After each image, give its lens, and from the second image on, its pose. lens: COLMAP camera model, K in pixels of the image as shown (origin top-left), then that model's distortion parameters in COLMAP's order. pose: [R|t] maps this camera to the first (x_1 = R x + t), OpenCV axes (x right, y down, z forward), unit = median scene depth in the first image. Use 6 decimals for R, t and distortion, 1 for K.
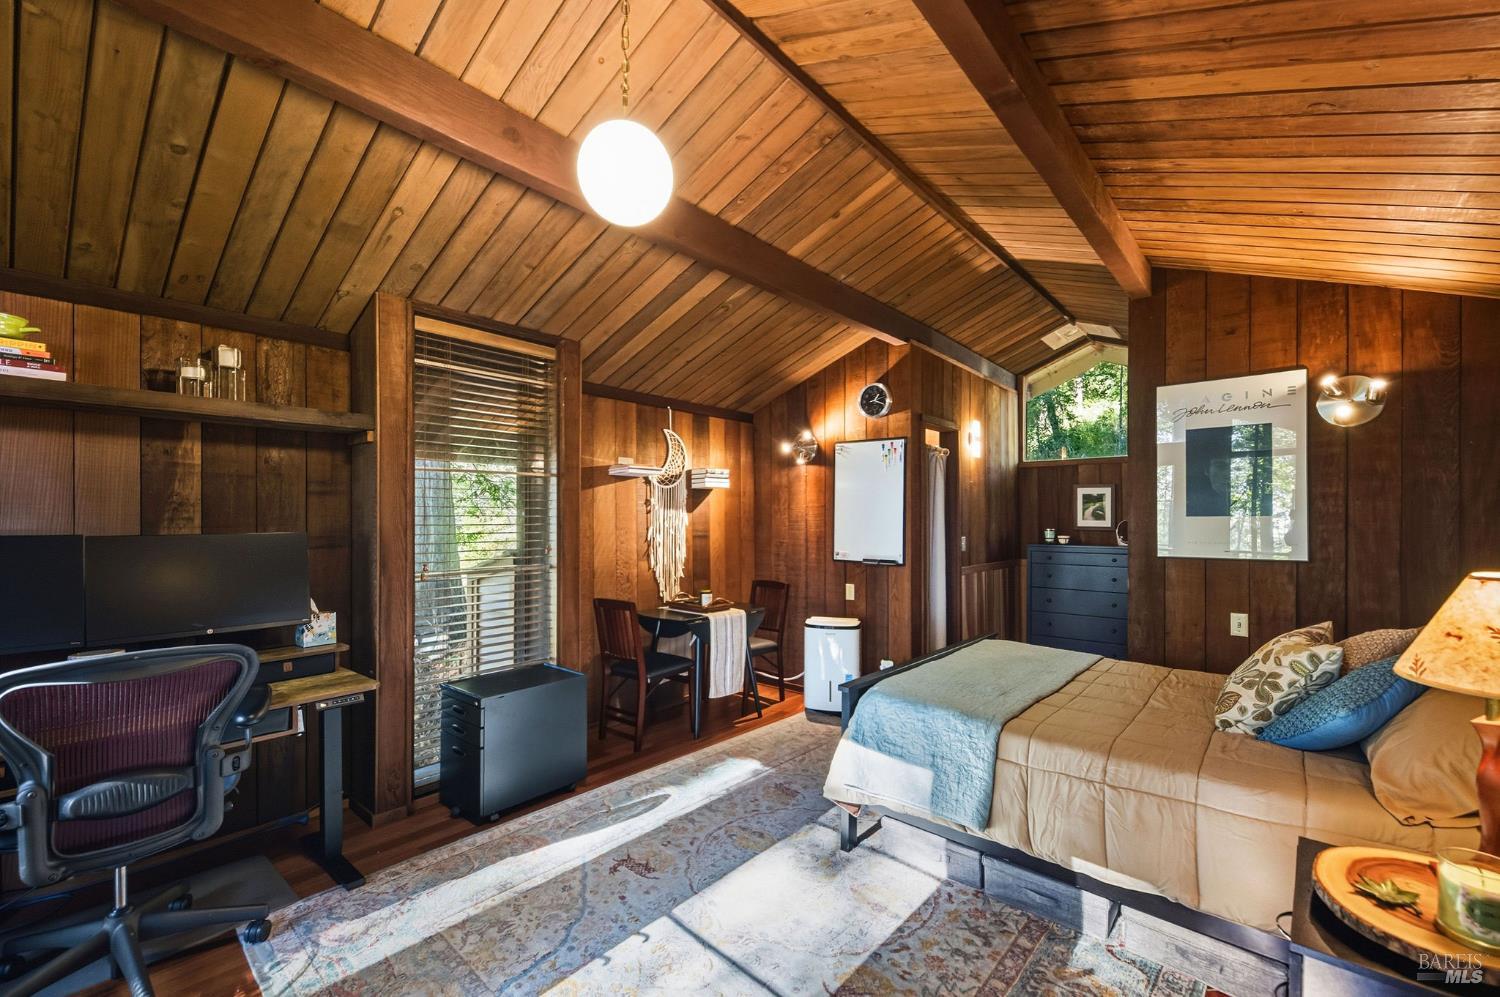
lens RADIAL K [[613.4, 0, 748.0], [0, 613.4, 517.3], [0, 0, 1]] dist [-0.000846, -0.000025]
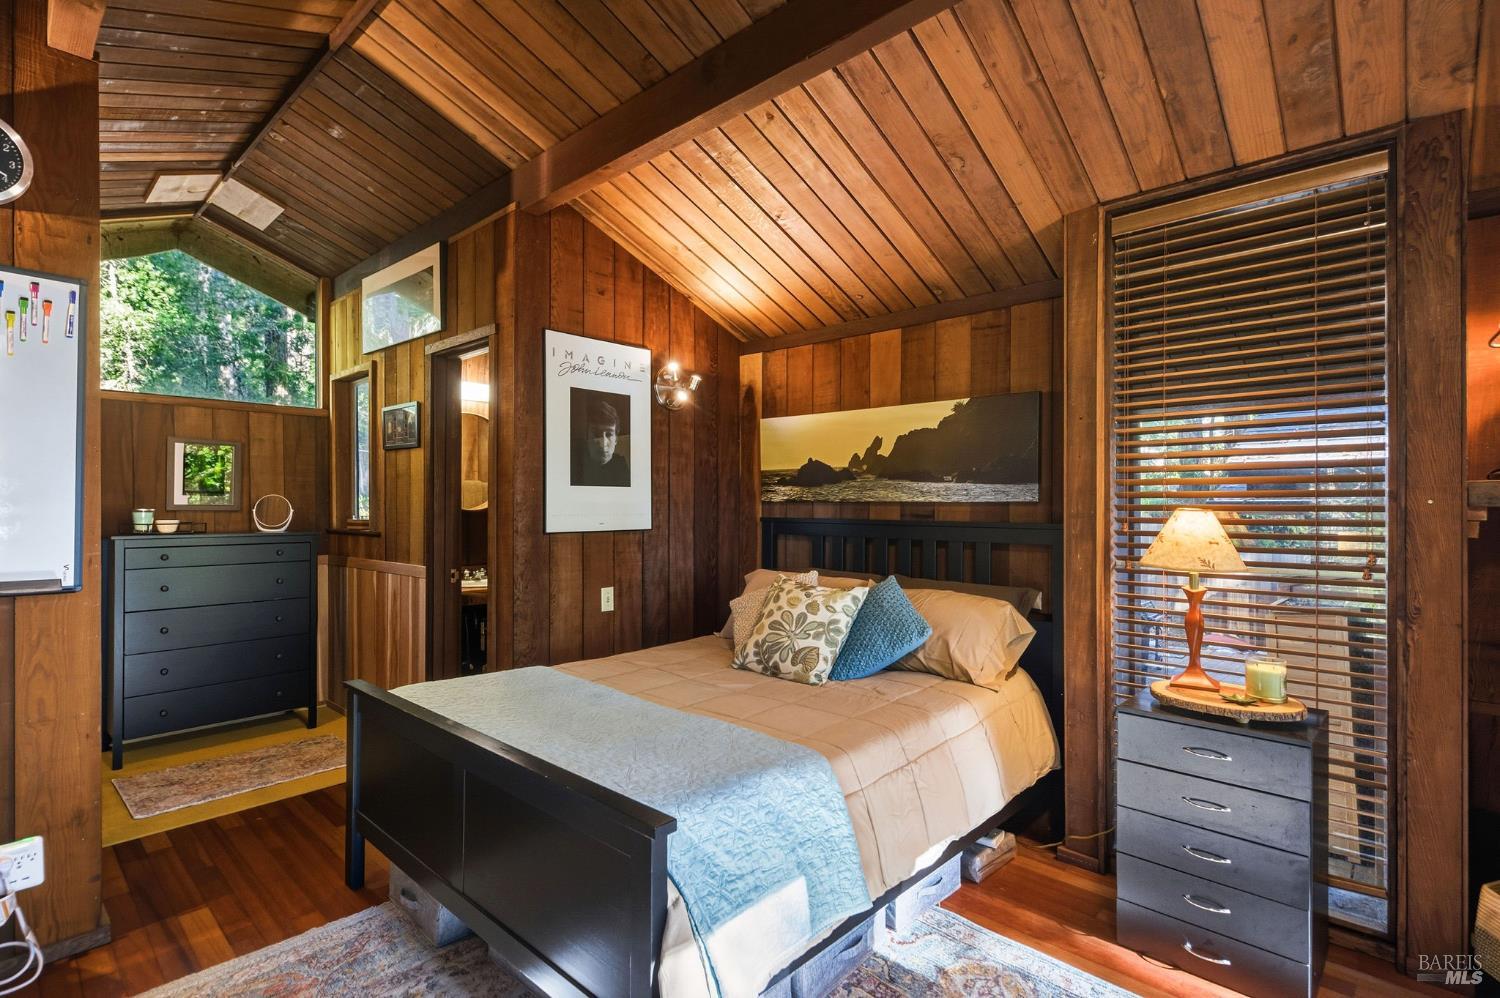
lens RADIAL K [[712.4, 0, 750.0], [0, 712.4, 499.0], [0, 0, 1]] dist [0.019170, -0.000072]
pose [[0.018468, 0.008712, 0.999792, -0.318833], [-0.001494, 0.999961, -0.008686, 0.027823], [-0.999828, -0.001333, 0.018480, 0.763509]]
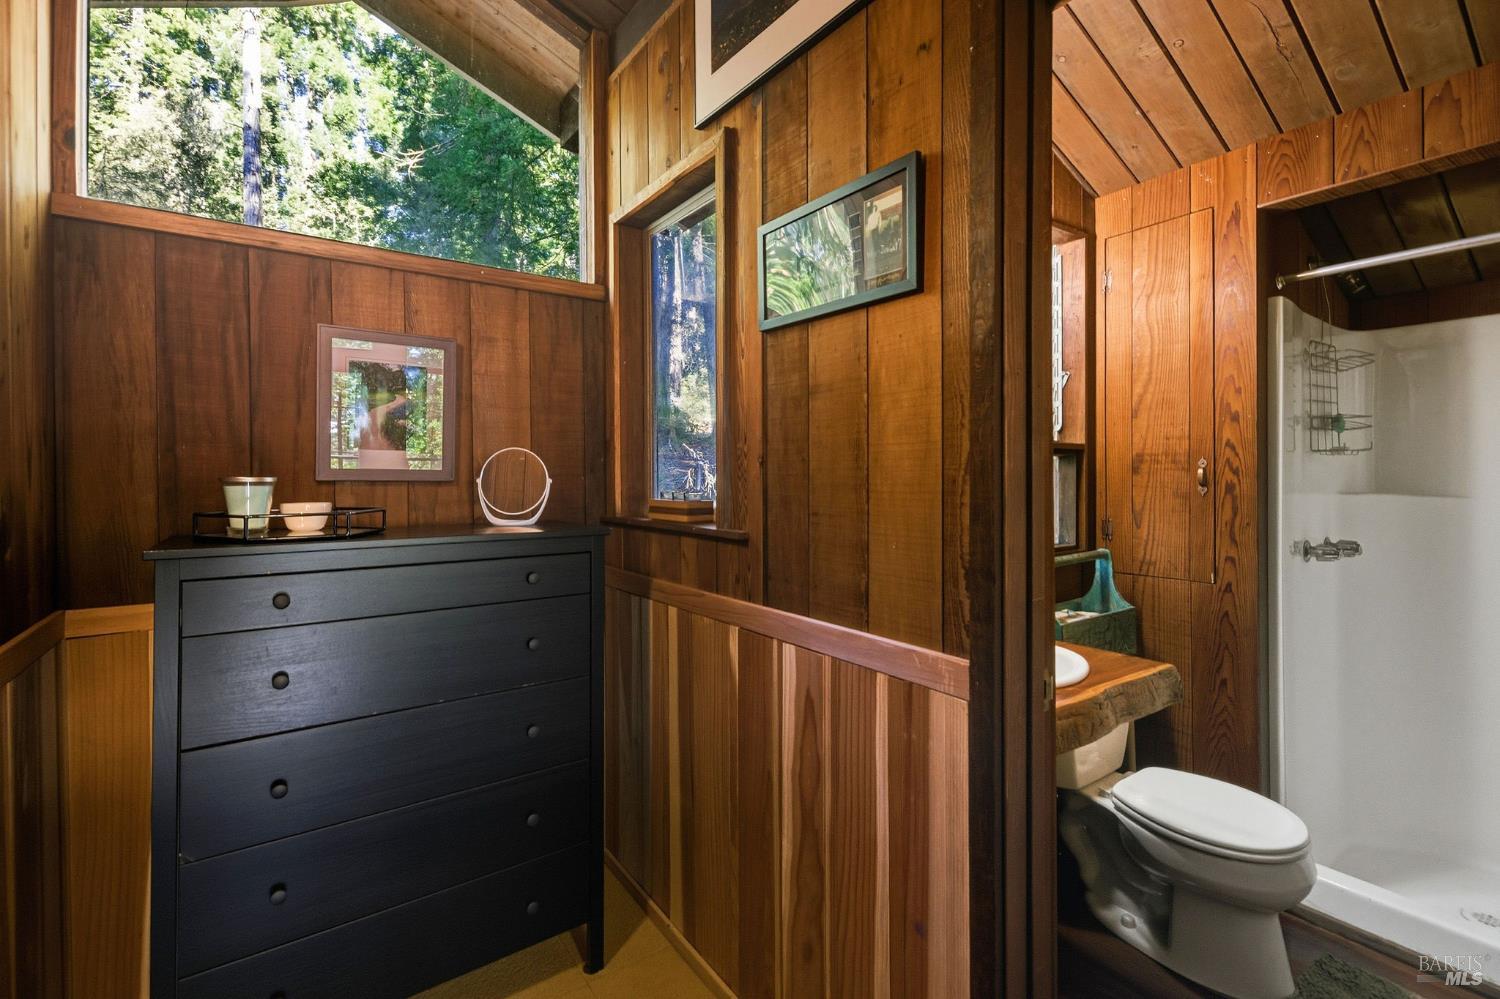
lens RADIAL K [[652.0, 0, 750.4], [0, 652.0, 469.2], [0, 0, 1]] dist [0.002725, -0.004136]
pose [[0.219577, 0.007458, 0.975567, 0.520159], [-0.000158, 0.999971, -0.007609, 0.032577], [-0.975595, 0.001516, 0.219572, 1.371476]]
